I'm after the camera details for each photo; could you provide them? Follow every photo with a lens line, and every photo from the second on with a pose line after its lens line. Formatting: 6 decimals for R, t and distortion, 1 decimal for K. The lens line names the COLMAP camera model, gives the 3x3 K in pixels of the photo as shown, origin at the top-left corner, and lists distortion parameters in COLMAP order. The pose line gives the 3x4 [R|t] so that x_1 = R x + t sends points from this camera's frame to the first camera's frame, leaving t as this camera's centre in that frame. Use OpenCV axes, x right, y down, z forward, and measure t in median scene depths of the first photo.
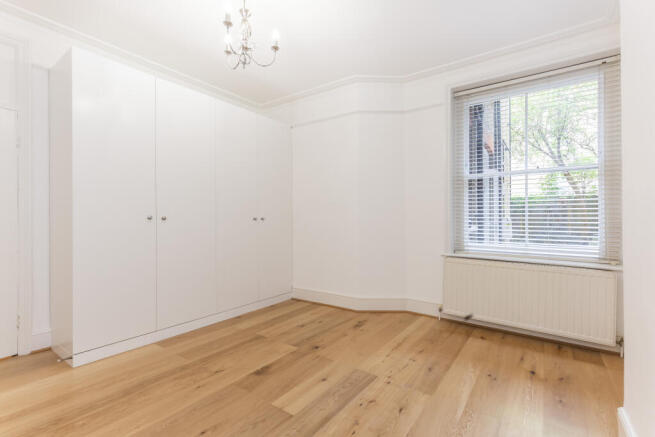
lens RADIAL K [[298.8, 0, 325.9], [0, 298.8, 219.1], [0, 0, 1]] dist [0.001397, -0.000278]
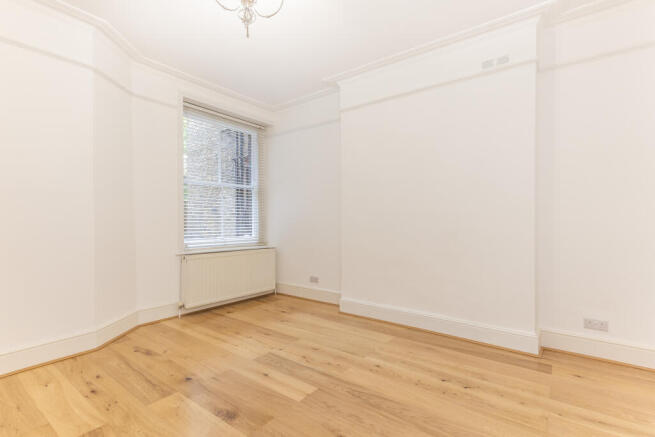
lens RADIAL K [[296.9, 0, 329.0], [0, 296.9, 215.6], [0, 0, 1]] dist [0.003541, 0.000248]
pose [[0.039289, 0.011054, 0.999167, -0.697214], [-0.000821, 0.999939, -0.011031, -0.002535], [-0.999228, -0.000387, 0.039296, 0.499848]]
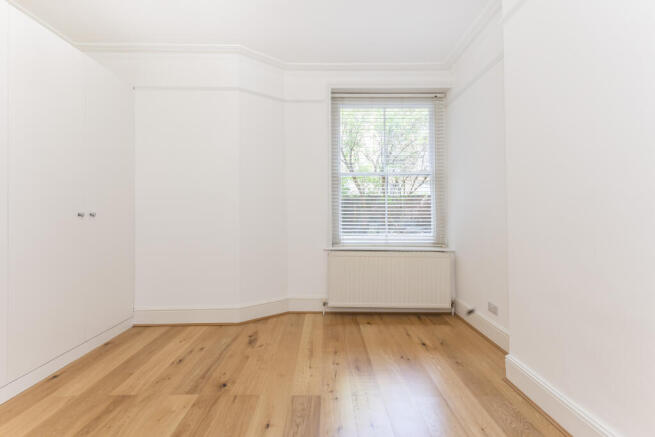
lens RADIAL K [[300.4, 0, 330.4], [0, 300.4, 208.9], [0, 0, 1]] dist [0.003192, 0.000141]
pose [[0.804739, 0.005412, 0.593605, -0.226652], [0.004350, 0.999878, -0.015013, -0.002136], [-0.593613, 0.014664, 0.804617, 0.189381]]
